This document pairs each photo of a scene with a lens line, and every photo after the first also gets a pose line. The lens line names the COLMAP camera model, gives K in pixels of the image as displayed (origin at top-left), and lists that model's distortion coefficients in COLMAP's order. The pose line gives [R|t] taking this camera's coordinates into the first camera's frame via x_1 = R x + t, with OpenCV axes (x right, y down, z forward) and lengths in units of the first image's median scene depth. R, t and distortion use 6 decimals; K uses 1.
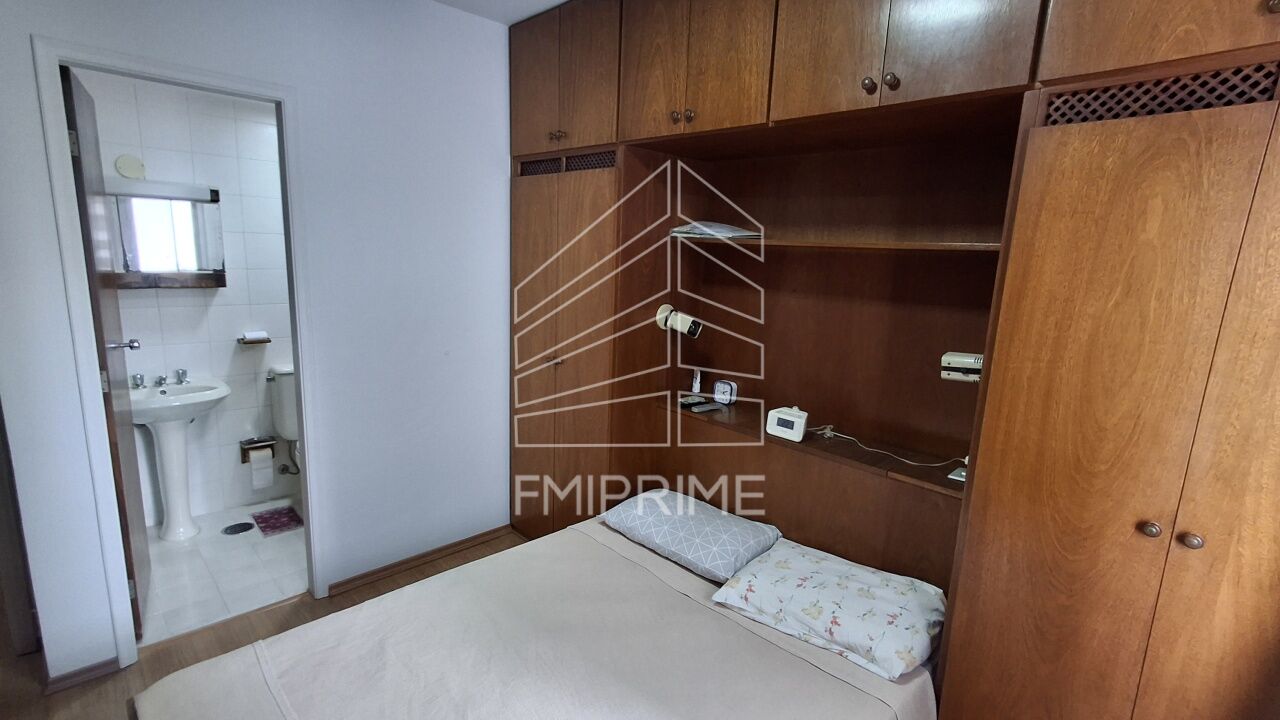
lens RADIAL K [[588.1, 0, 648.1], [0, 588.1, 362.7], [0, 0, 1]] dist [0.002508, -0.001656]
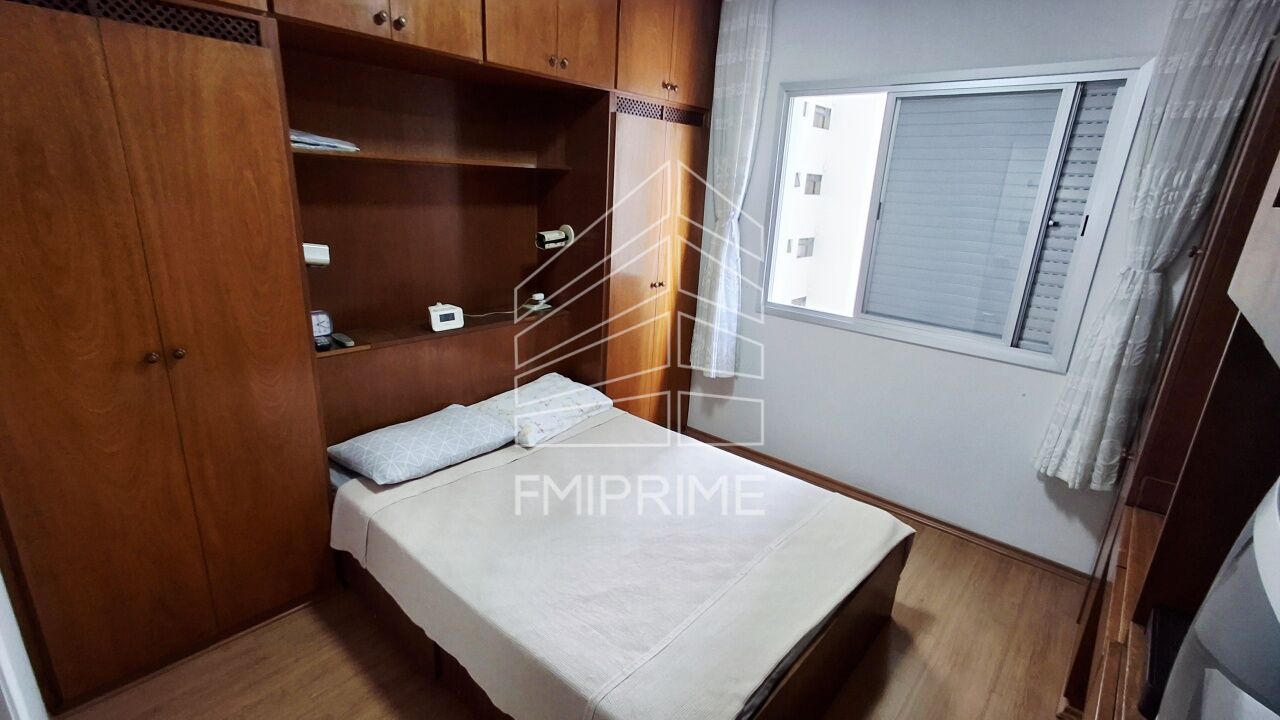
lens RADIAL K [[588.1, 0, 648.1], [0, 588.1, 362.7], [0, 0, 1]] dist [0.002508, -0.001656]
pose [[-0.075464, -0.339892, 0.937432, -1.720364], [0.137410, 0.927599, 0.347389, -0.307936], [-0.987635, 0.155028, -0.023295, 1.178221]]
